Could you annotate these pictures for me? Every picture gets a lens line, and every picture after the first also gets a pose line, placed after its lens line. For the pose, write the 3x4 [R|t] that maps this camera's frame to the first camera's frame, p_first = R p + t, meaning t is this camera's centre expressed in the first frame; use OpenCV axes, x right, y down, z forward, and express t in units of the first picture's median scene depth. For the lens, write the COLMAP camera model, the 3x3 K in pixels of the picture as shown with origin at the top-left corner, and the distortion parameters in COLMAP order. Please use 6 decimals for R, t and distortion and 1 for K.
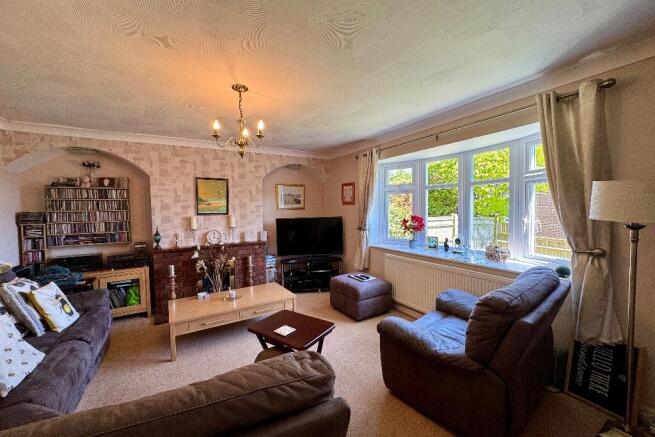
lens RADIAL K [[259.2, 0, 325.8], [0, 259.2, 219.9], [0, 0, 1]] dist [-0.000280, -0.000065]
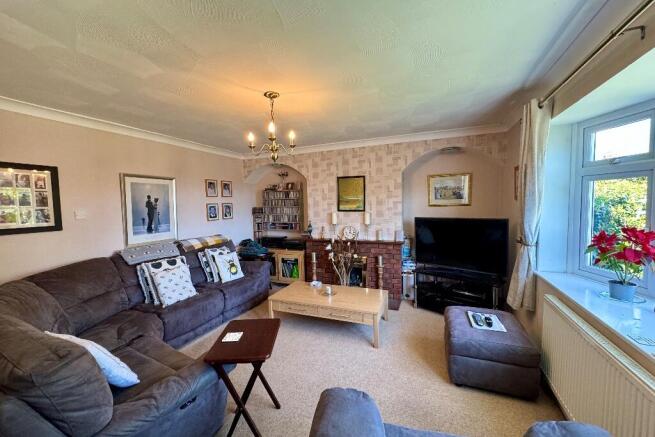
lens RADIAL K [[259.2, 0, 327.9], [0, 259.2, 218.9], [0, 0, 1]] dist [-0.000280, -0.000065]
pose [[0.598272, 0.052389, -0.799579, 0.373397], [-0.026548, 0.998609, 0.045565, -0.036480], [0.800853, -0.006033, 0.598831, 0.312280]]
